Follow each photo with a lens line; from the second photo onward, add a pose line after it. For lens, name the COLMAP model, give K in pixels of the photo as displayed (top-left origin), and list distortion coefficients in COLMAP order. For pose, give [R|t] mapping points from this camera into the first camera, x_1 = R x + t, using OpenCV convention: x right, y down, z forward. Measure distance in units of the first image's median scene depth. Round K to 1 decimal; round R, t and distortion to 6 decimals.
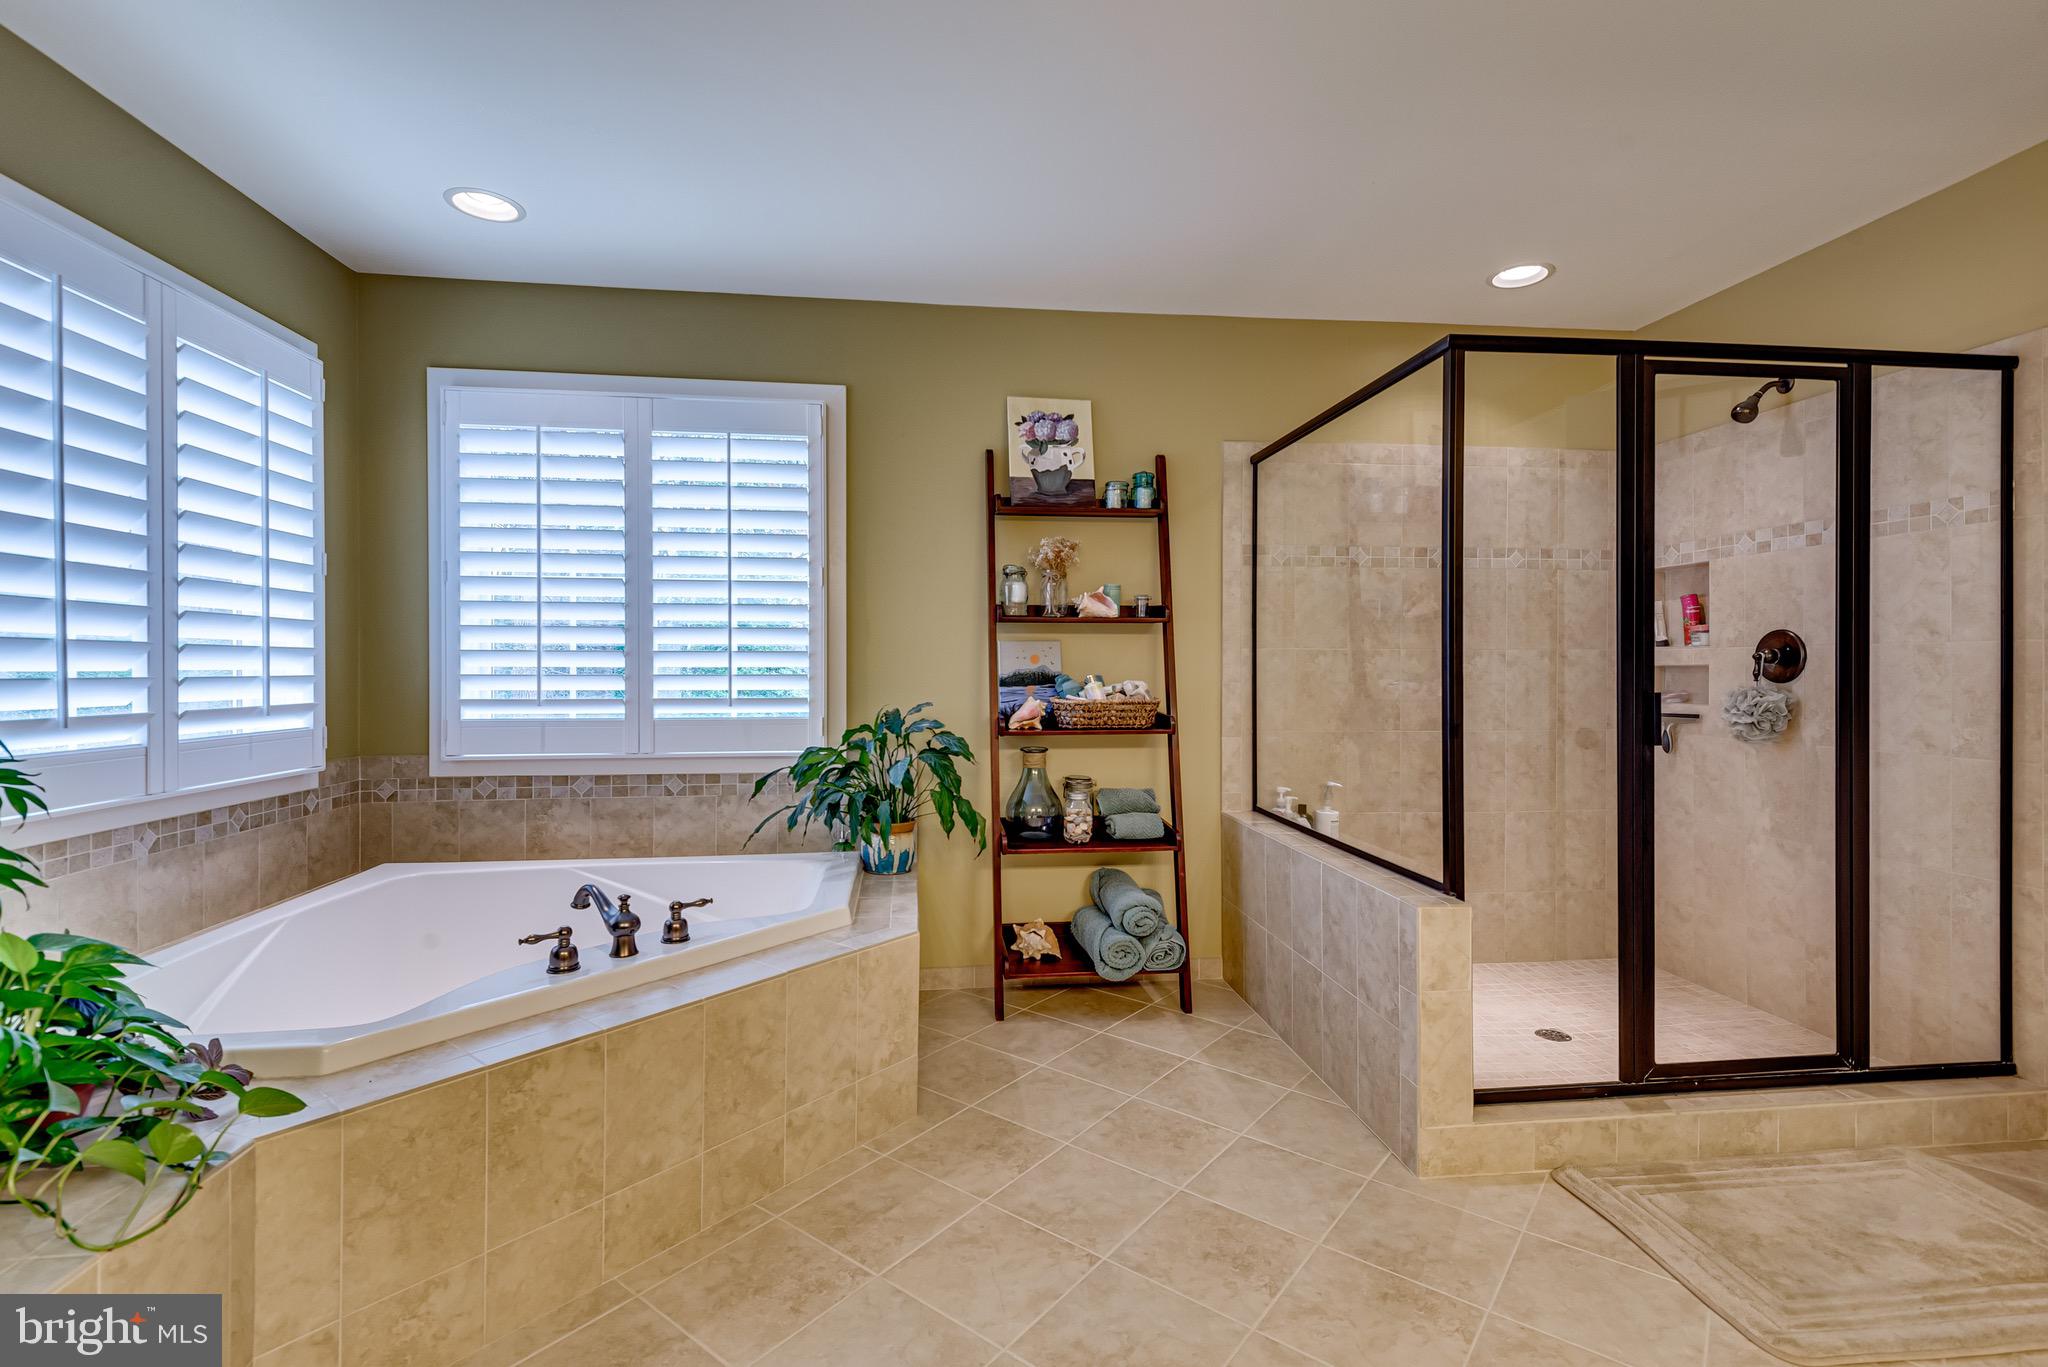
lens RADIAL K [[929.2, 0, 1009.4], [0, 929.2, 670.0], [0, 0, 1]] dist [-0.000059, -0.000530]
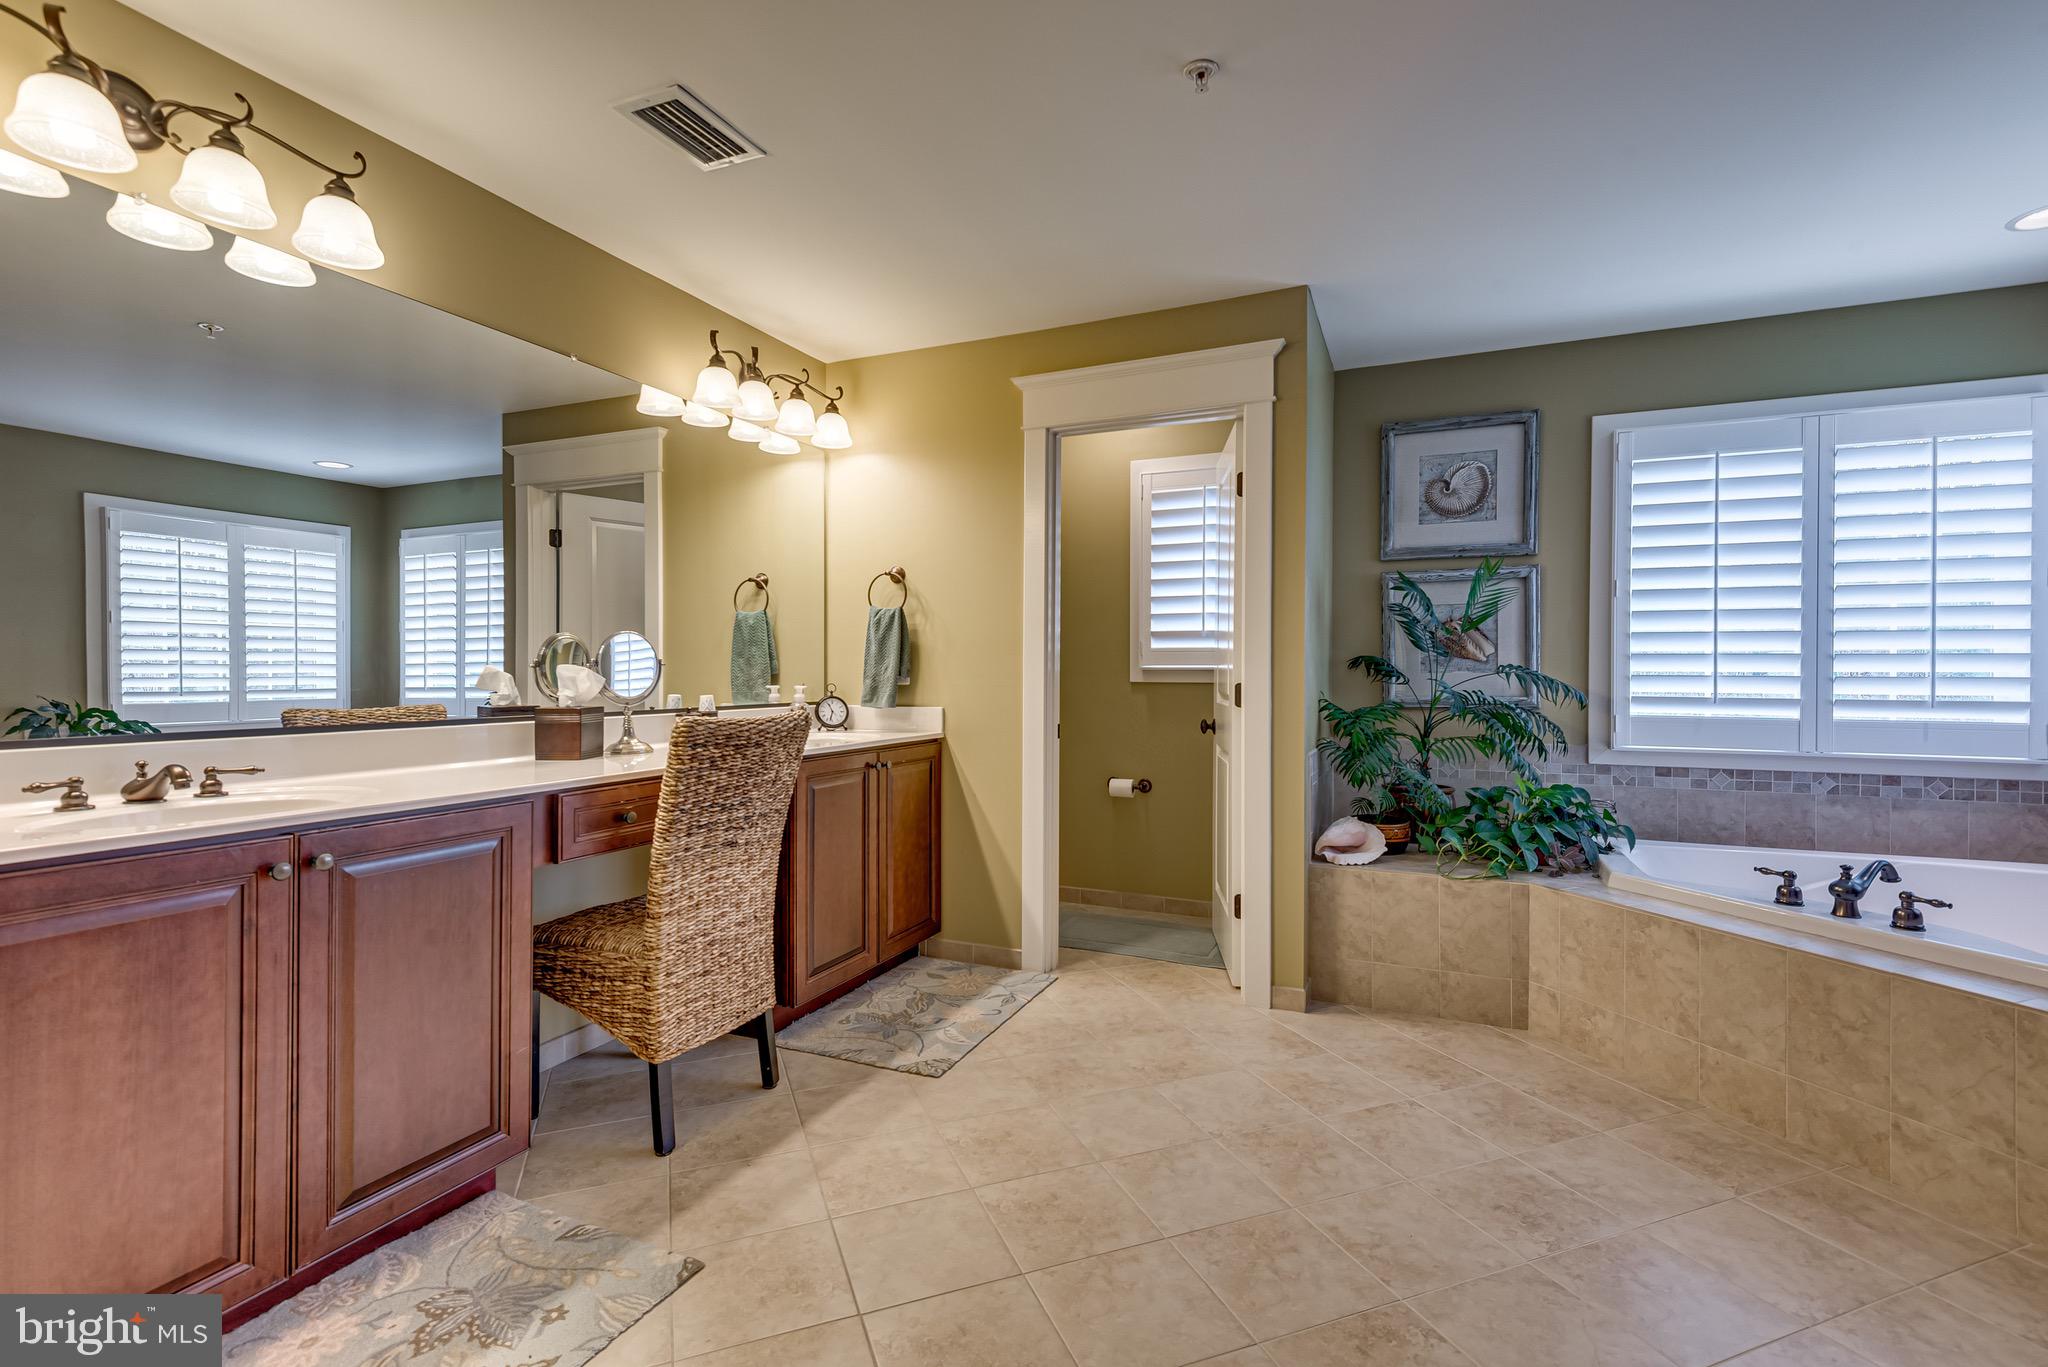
lens RADIAL K [[929.2, 0, 1009.4], [0, 929.2, 670.0], [0, 0, 1]] dist [-0.000059, -0.000530]
pose [[-0.518422, 0.002866, -0.855120, 1.075236], [-0.002940, 0.999983, 0.005134, -0.006033], [0.855120, 0.005175, -0.518405, 0.672267]]
